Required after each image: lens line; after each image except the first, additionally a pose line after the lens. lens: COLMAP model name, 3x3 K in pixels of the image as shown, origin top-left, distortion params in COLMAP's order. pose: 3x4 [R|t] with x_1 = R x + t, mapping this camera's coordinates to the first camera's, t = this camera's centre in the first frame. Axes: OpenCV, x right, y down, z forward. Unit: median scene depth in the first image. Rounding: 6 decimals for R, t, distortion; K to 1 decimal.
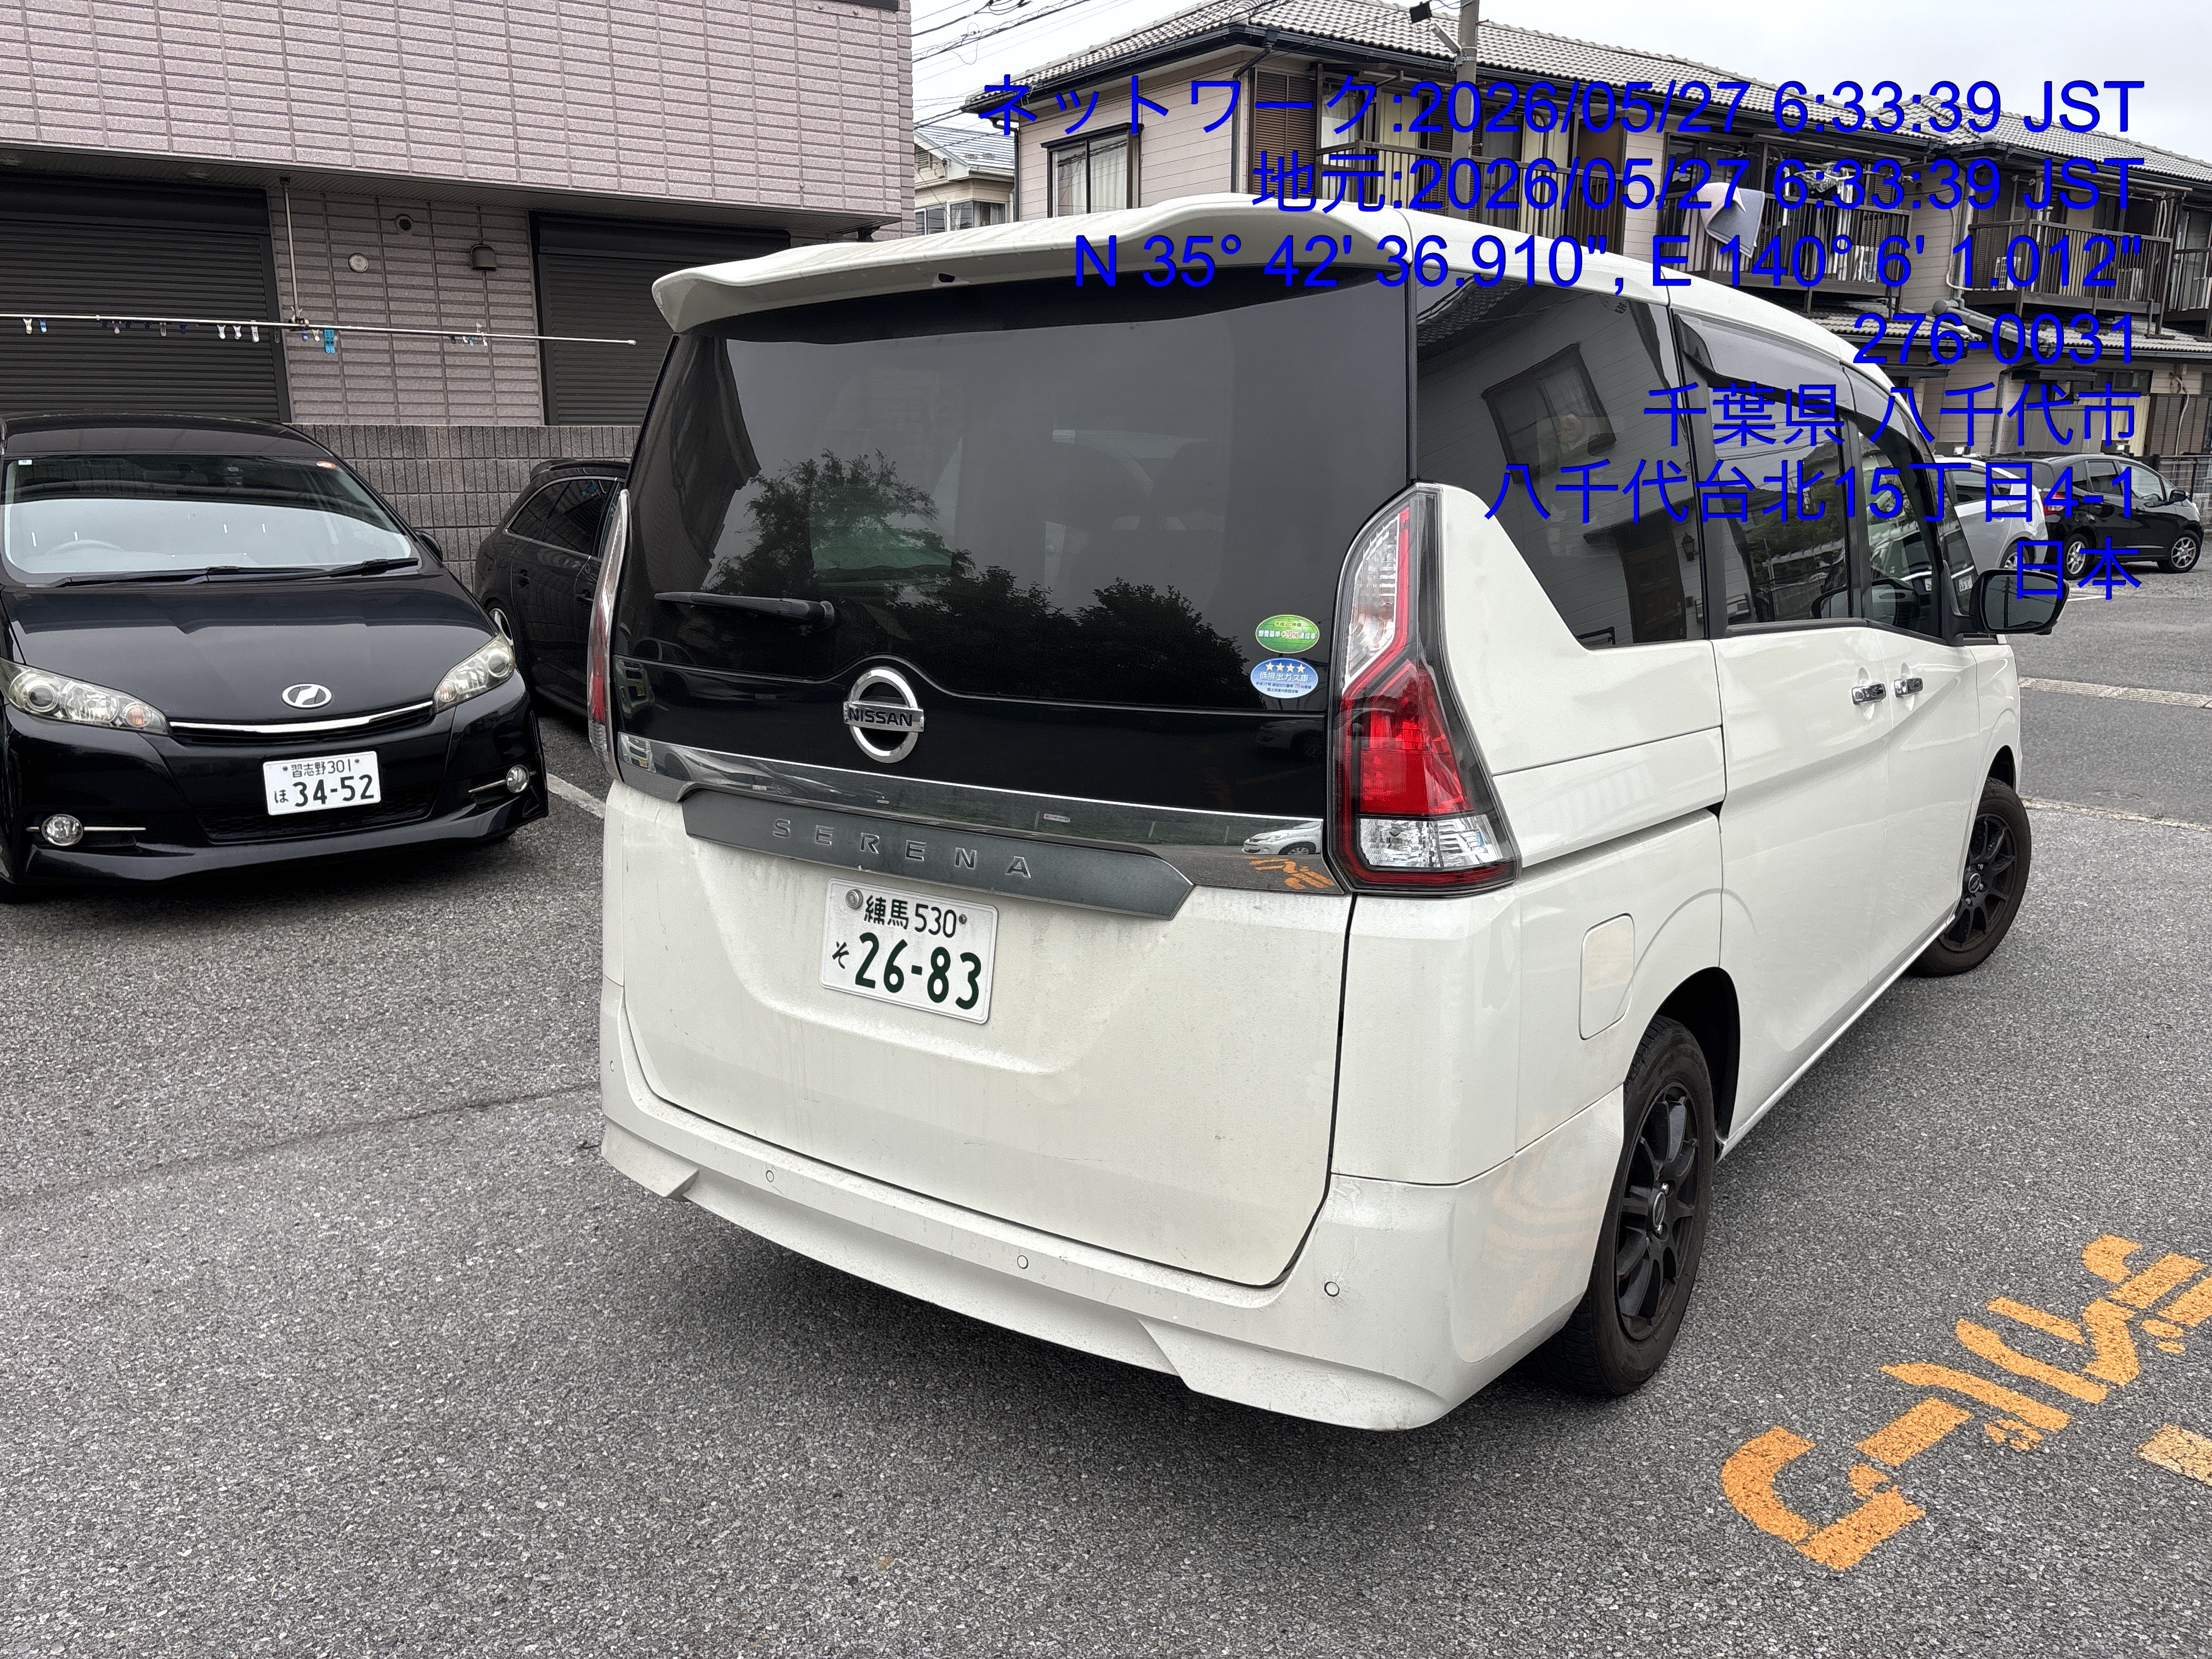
lens RADIAL K [[1651.0, 0, 1043.7], [0, 1651.0, 792.6], [0, 0, 1]] dist [0.065722, -0.064608]
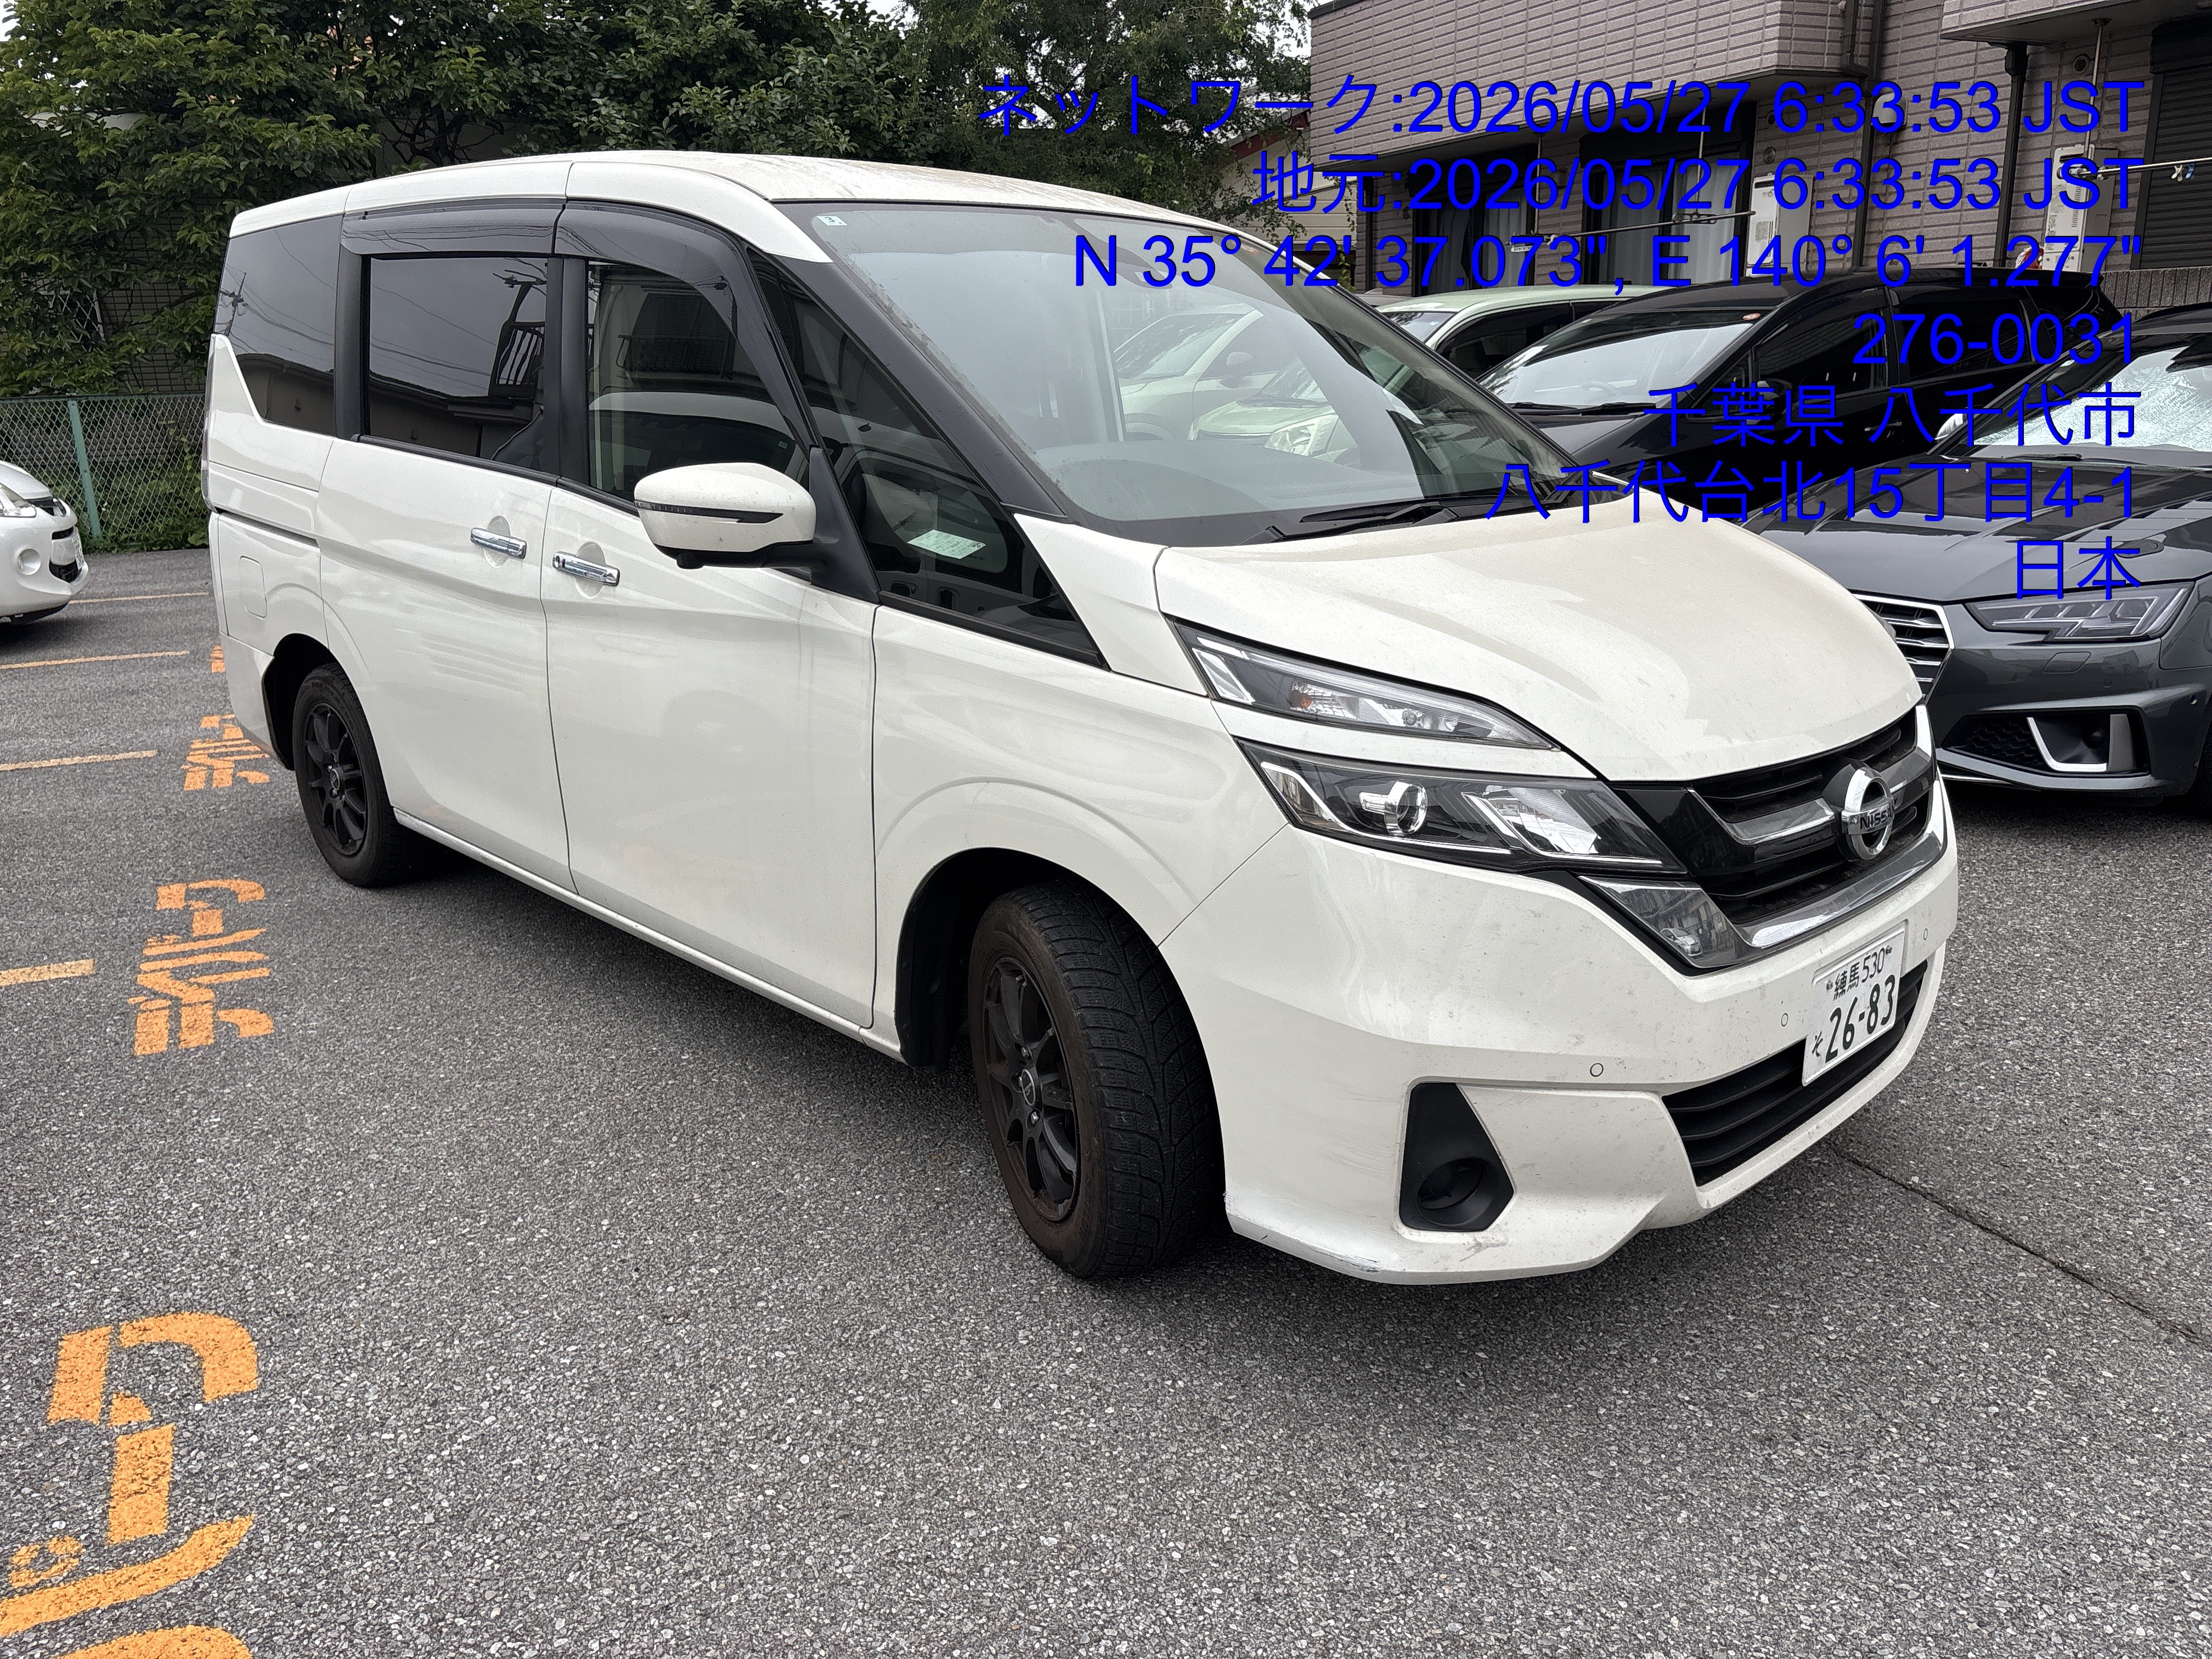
lens RADIAL K [[1659.0, 0, 1117.6], [0, 1659.0, 823.3], [0, 0, 1]] dist [0.066501, -0.082998]
pose [[-0.161924, 0.273285, -0.948207, 2.089216], [-0.172311, 0.938295, 0.299853, -0.388802], [0.971643, 0.211940, -0.104842, 2.209233]]
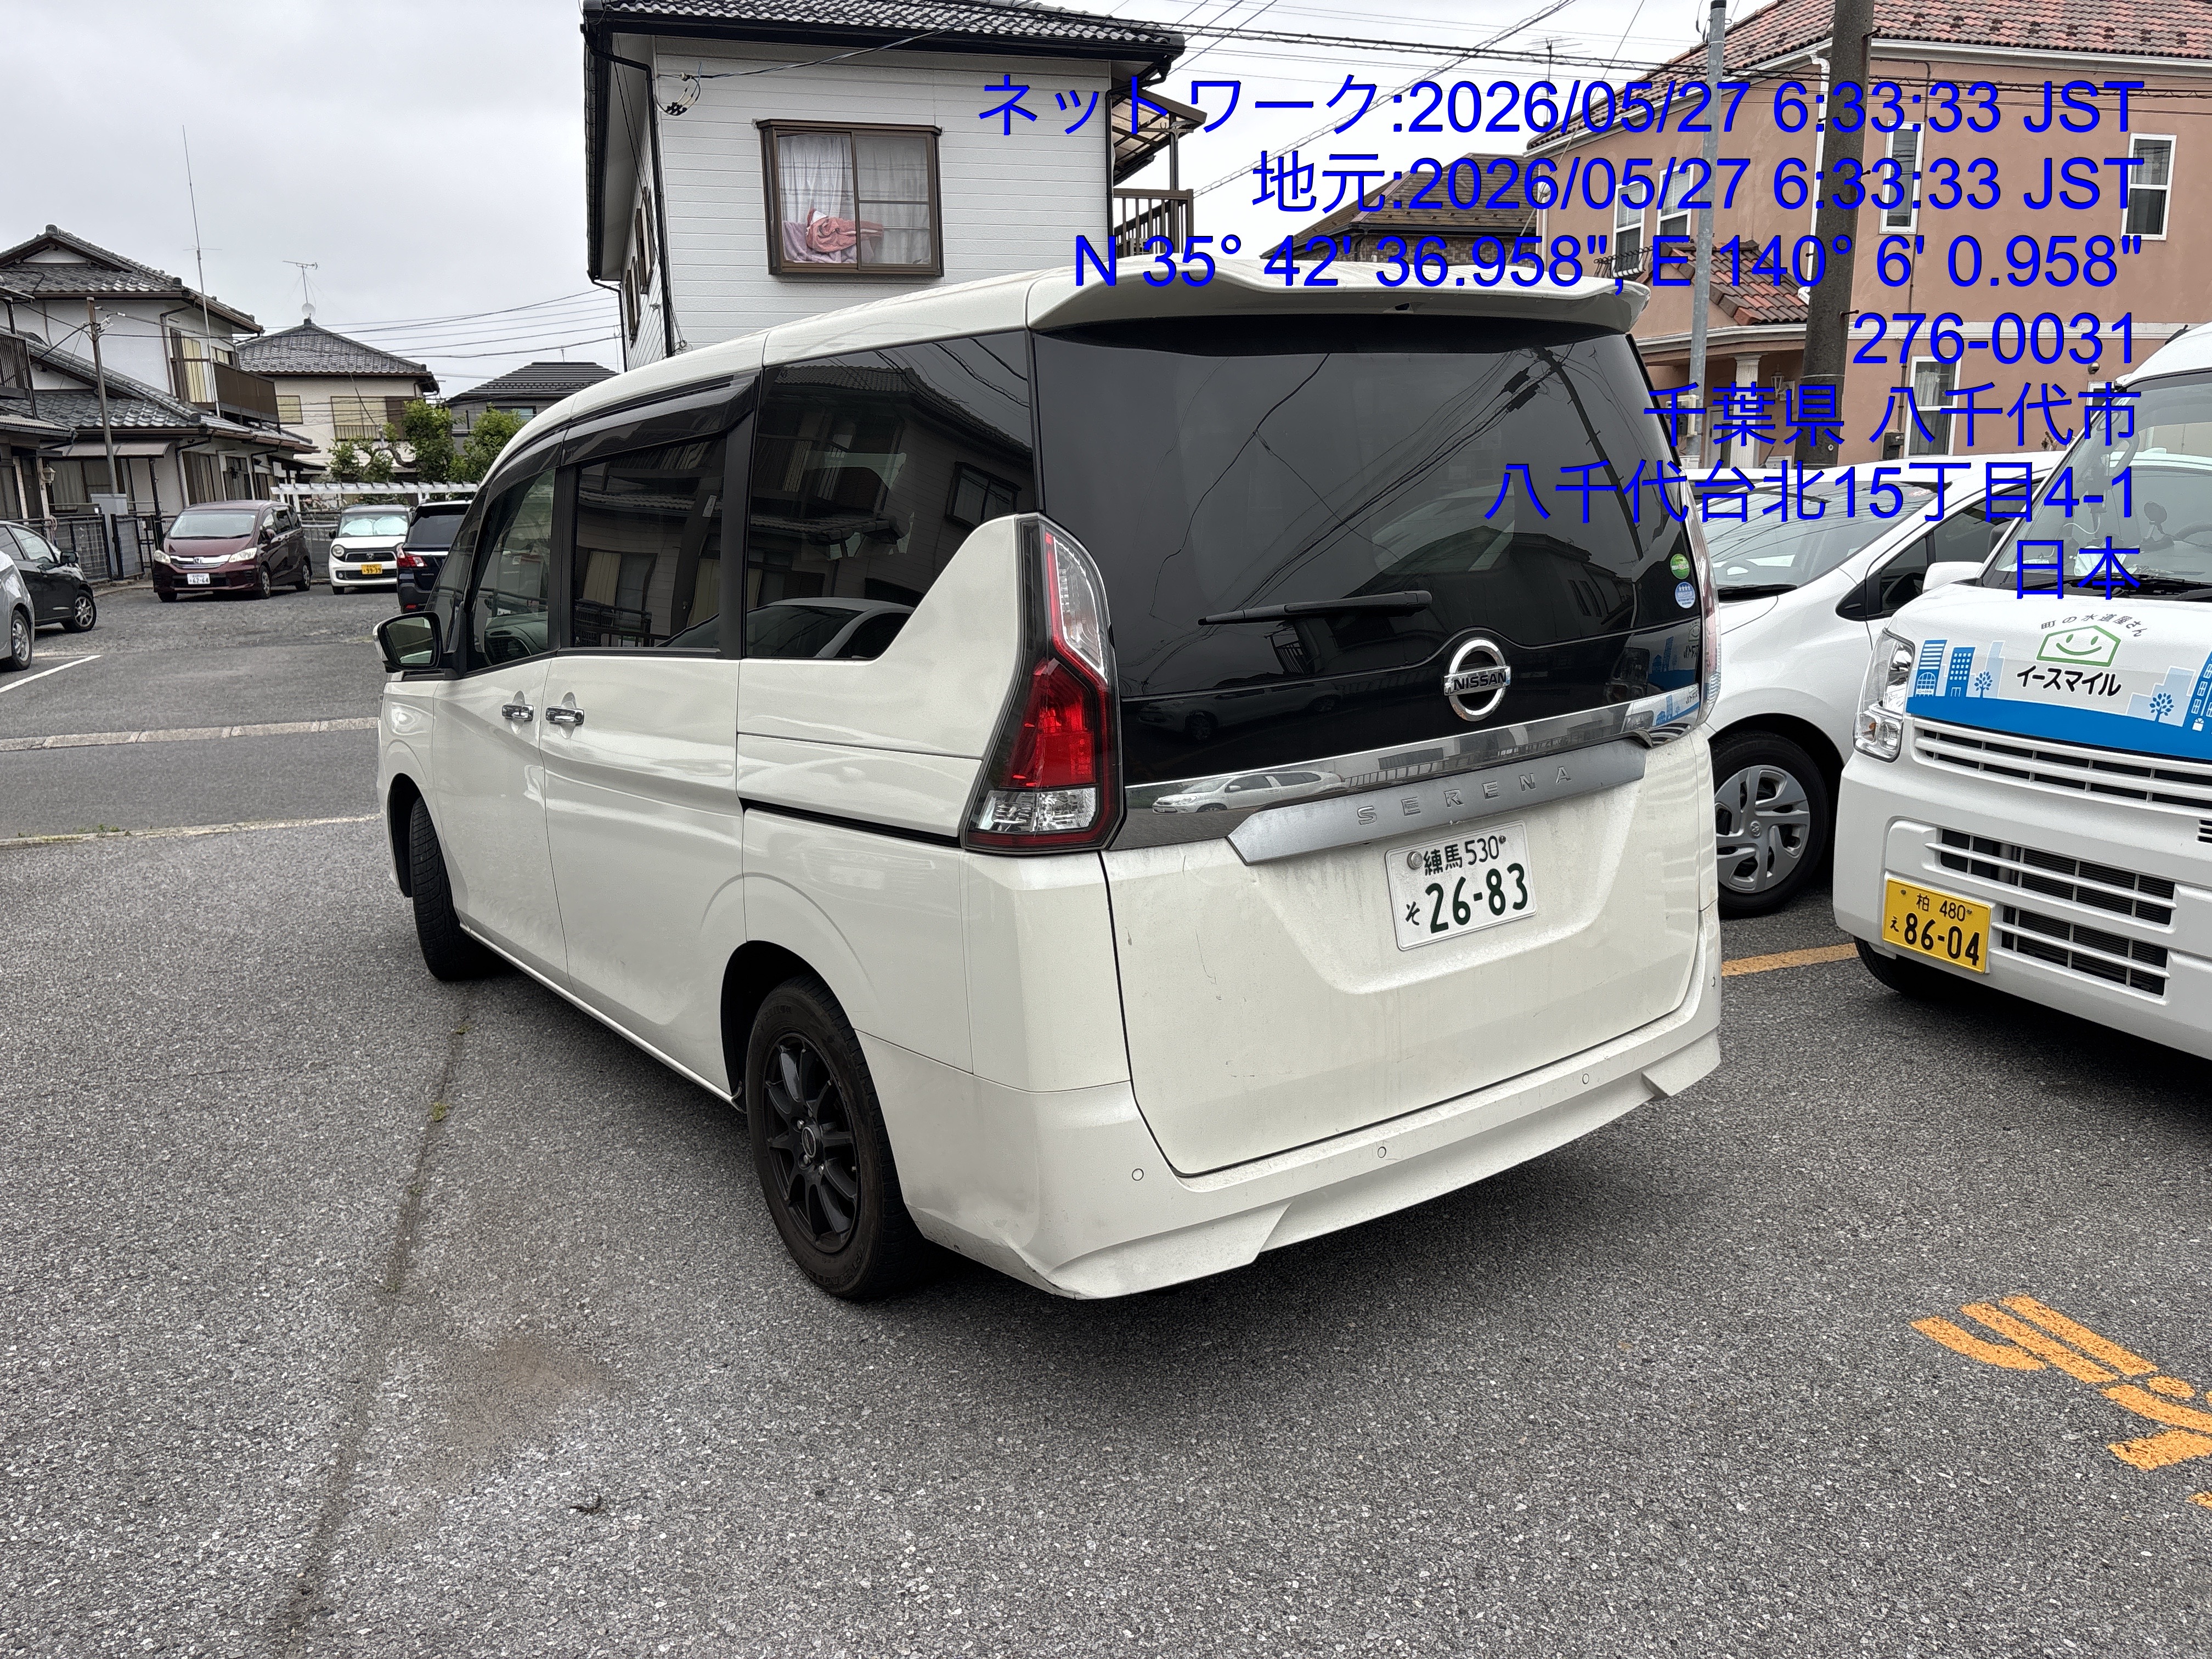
lens RADIAL K [[1662.4, 0, 1098.9], [0, 1662.4, 840.1], [0, 0, 1]] dist [0.056702, -0.071884]
pose [[0.304780, -0.202120, 0.930729, -1.234784], [0.215806, 0.966462, 0.139211, -0.151541], [-0.927651, 0.158428, 0.338177, 0.836152]]
